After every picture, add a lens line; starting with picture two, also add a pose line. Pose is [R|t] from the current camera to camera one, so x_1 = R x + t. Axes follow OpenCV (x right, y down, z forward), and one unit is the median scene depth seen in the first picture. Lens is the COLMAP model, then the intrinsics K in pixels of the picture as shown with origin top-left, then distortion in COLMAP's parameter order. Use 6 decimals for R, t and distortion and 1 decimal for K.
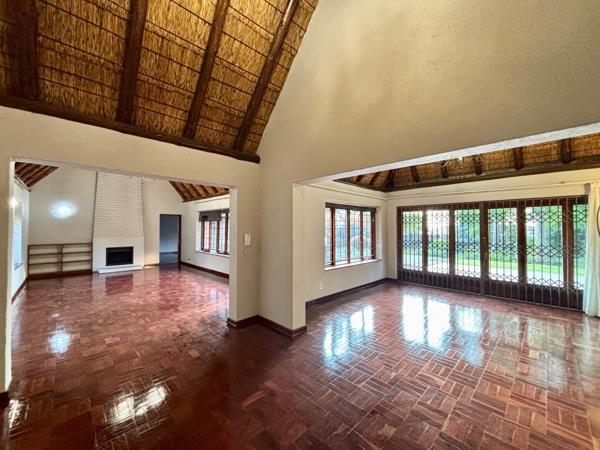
lens RADIAL K [[240.4, 0, 294.9], [0, 240.4, 222.9], [0, 0, 1]] dist [0.003264, 0.001036]
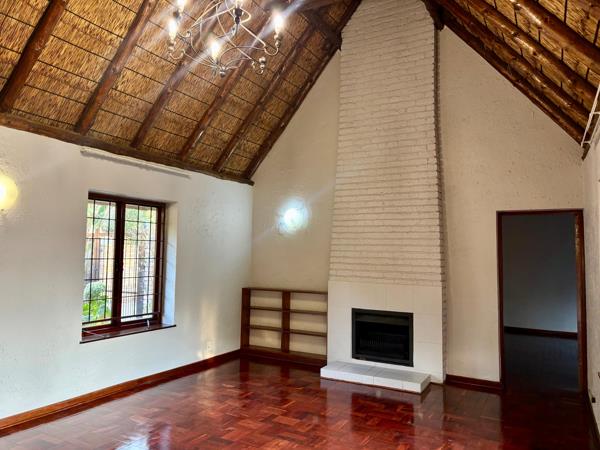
lens RADIAL K [[443.8, 0, 299.7], [0, 443.8, 220.8], [0, 0, 1]] dist [0.014388, 0.000486]
pose [[0.304202, -0.071083, -0.949952, -0.137168], [-0.002857, 0.997140, -0.075529, 0.019119], [0.952603, 0.025690, 0.303129, 0.703640]]
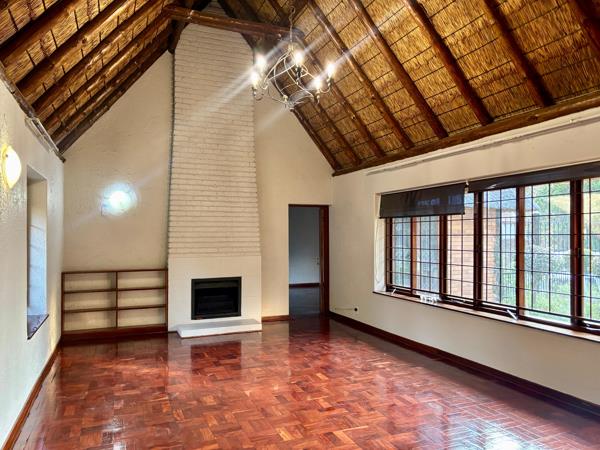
lens RADIAL K [[443.8, 0, 299.2], [0, 443.8, 227.7], [0, 0, 1]] dist [0.014388, 0.000486]
pose [[0.934083, -0.012718, -0.356829, -0.292225], [0.011959, 0.999919, -0.004334, 0.012133], [0.356855, -0.000219, 0.934160, 0.288269]]
